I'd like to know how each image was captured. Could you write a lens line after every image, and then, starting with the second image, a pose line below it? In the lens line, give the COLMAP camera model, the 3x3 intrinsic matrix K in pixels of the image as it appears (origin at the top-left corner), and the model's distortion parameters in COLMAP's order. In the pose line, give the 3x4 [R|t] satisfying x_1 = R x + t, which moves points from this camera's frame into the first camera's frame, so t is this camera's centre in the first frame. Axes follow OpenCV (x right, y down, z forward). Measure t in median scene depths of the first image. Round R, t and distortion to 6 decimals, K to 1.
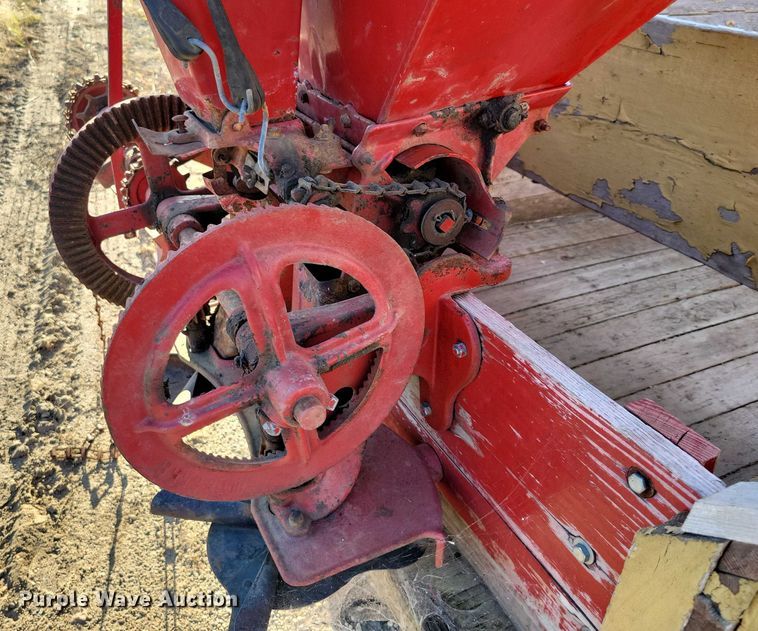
lens RADIAL K [[700.8, 0, 330.8], [0, 700.8, 314.5], [0, 0, 1]] dist [0.050933, -0.001376]
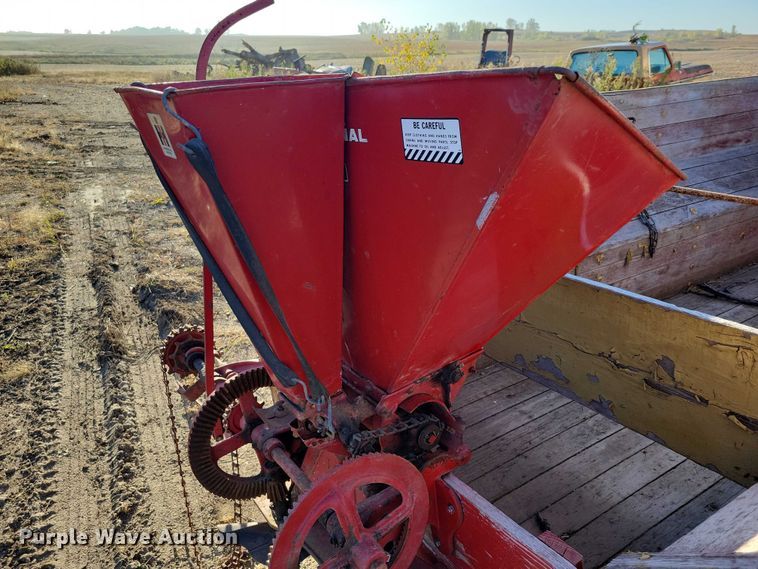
lens RADIAL K [[620.8, 0, 379.0], [0, 620.8, 284.5], [0, 0, 1]] dist [0.044019, 0.002359]
pose [[0.986157, -0.128440, 0.104865, -0.043535], [0.146415, 0.971354, -0.187176, -0.114854], [-0.077820, 0.199938, 0.976713, -0.318774]]
